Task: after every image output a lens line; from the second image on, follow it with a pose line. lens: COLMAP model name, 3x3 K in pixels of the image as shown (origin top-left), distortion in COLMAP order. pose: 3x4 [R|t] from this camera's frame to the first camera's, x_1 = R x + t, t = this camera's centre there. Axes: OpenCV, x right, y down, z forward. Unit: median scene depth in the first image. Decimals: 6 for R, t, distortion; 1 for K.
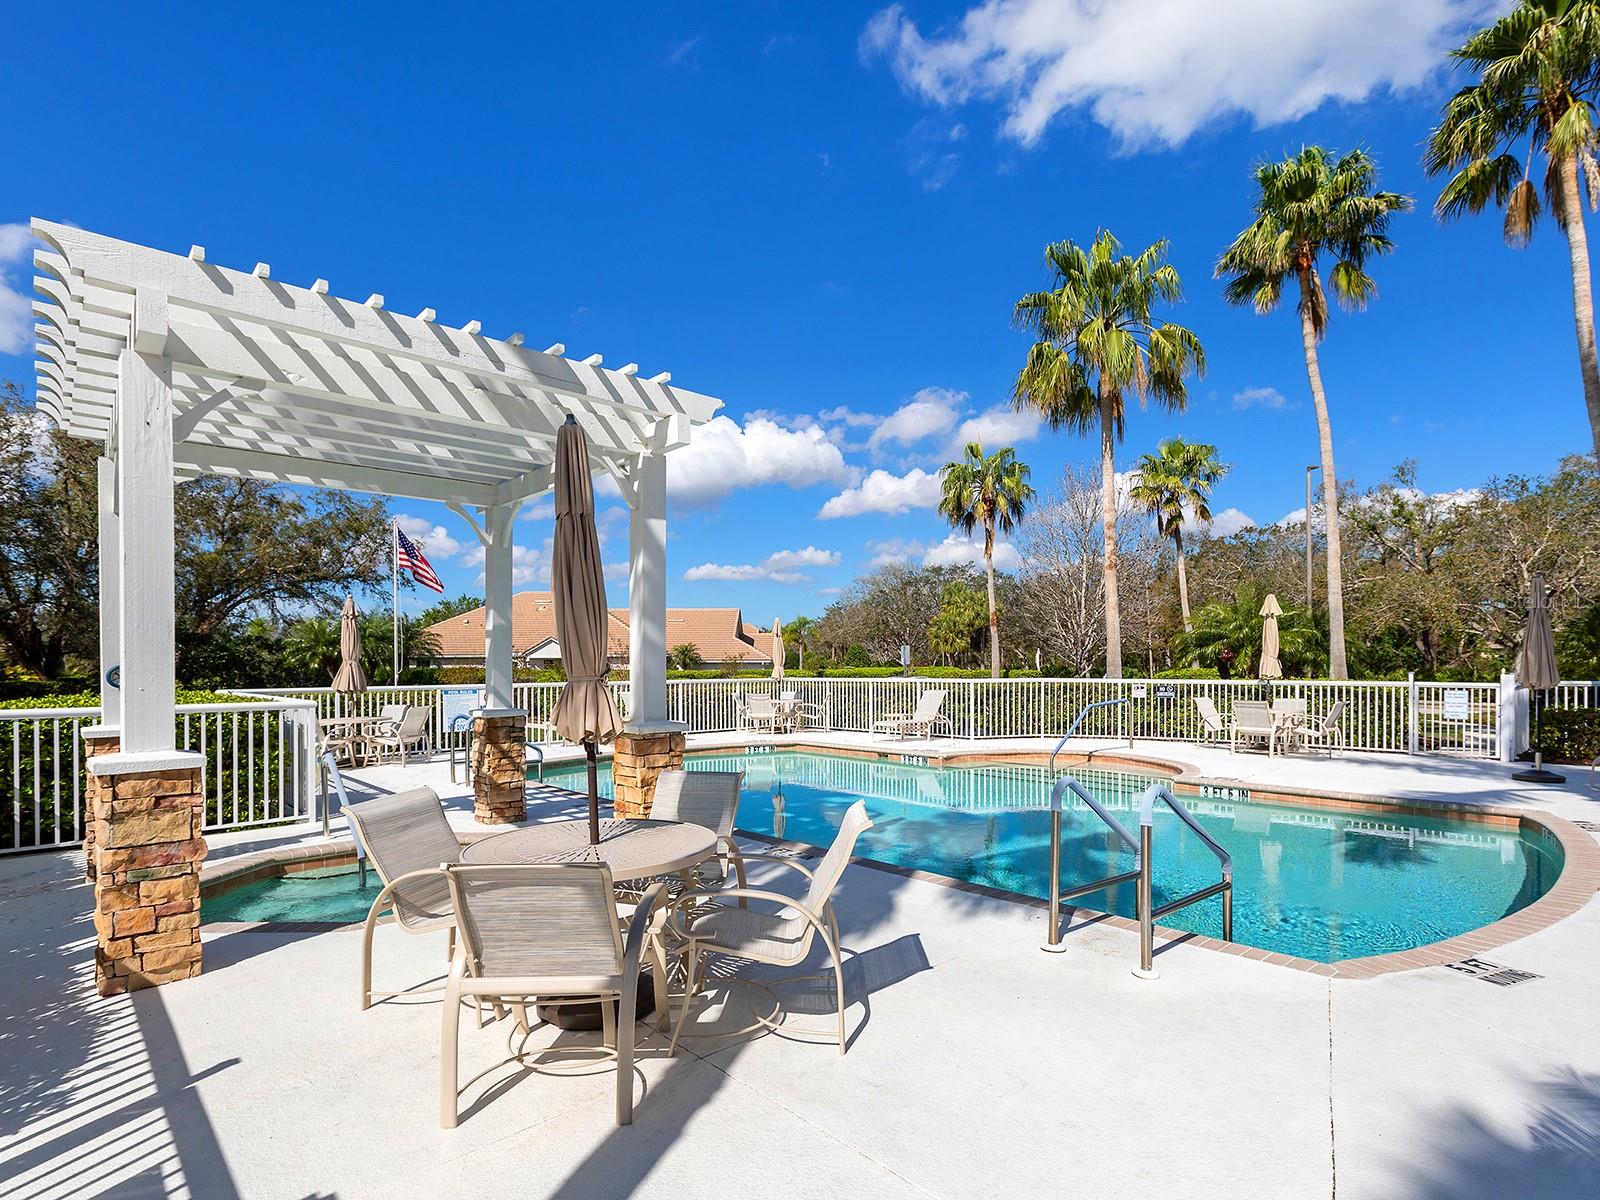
lens RADIAL K [[843.1, 0, 801.8], [0, 843.1, 665.3], [0, 0, 1]] dist [-0.001626, 0.001136]
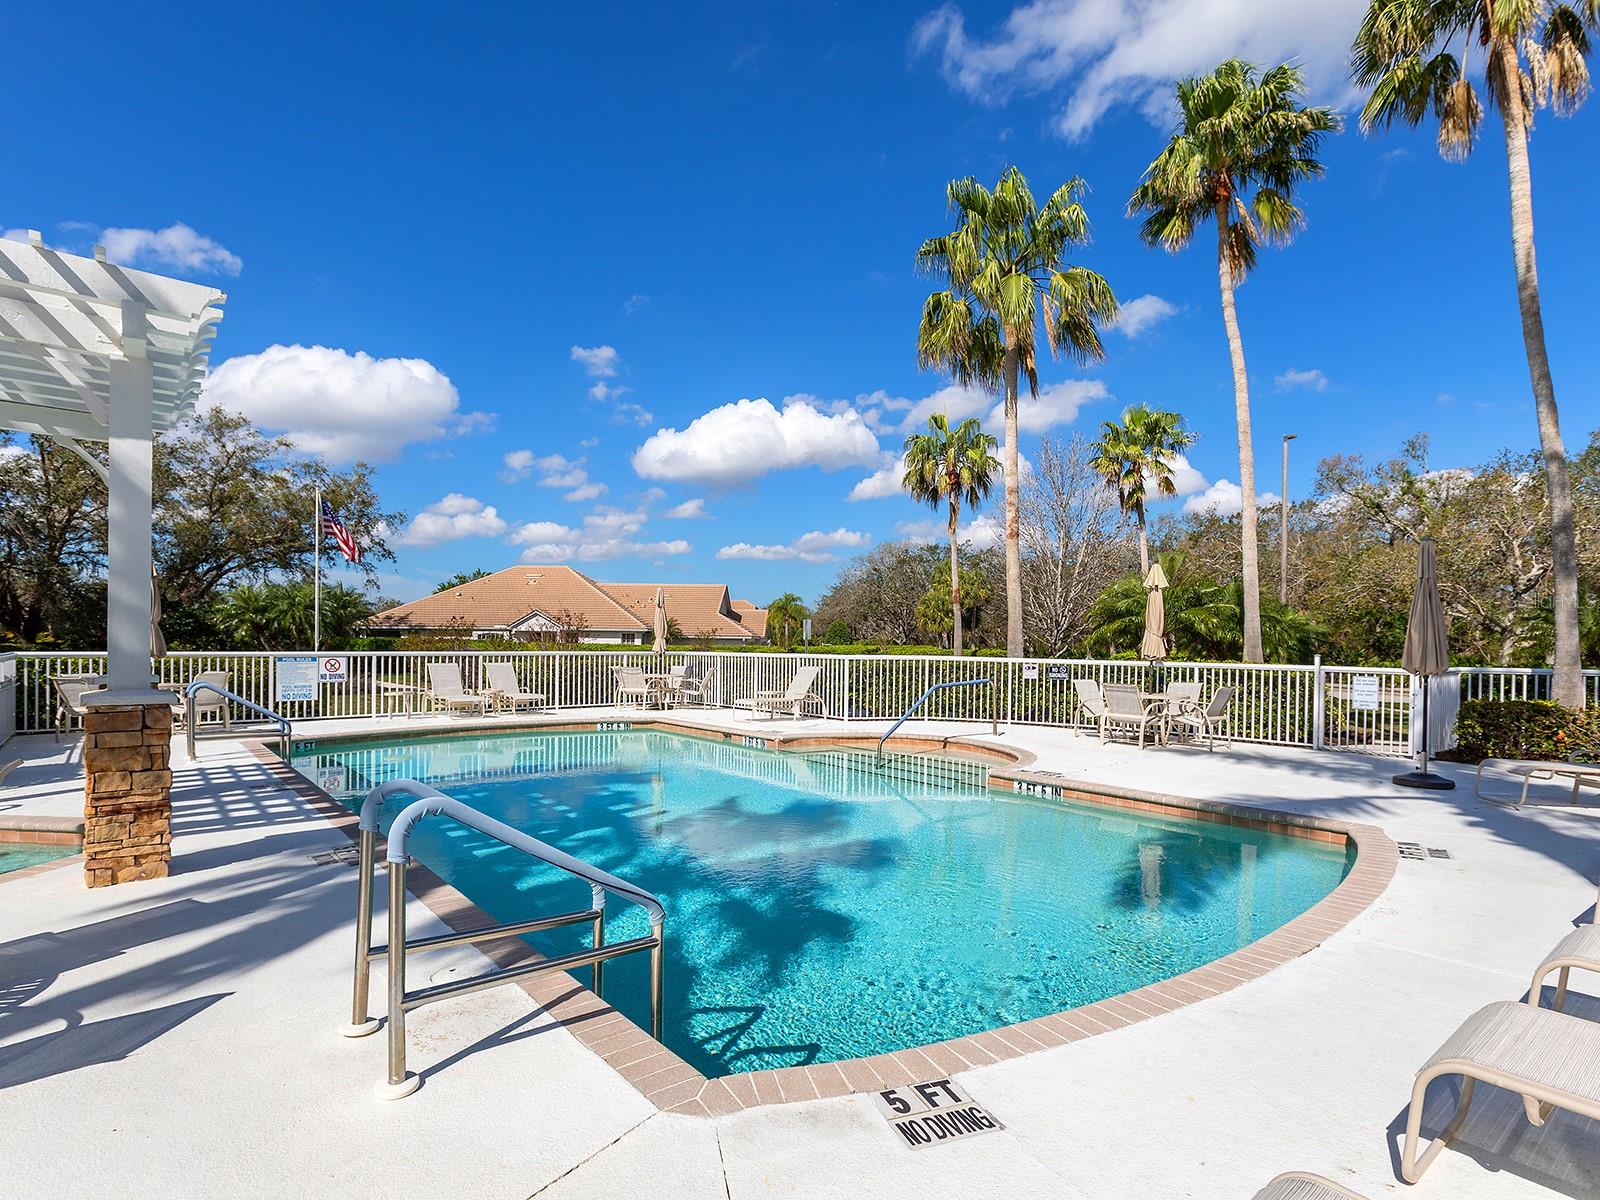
lens RADIAL K [[814.9, 0, 797.5], [0, 814.9, 650.7], [0, 0, 1]] dist [-0.000105, -0.000559]
pose [[0.997896, 0.016507, -0.062706, 0.200186], [-0.016000, 0.999835, 0.008572, 0.004563], [0.062838, -0.007550, 0.997995, 0.104497]]
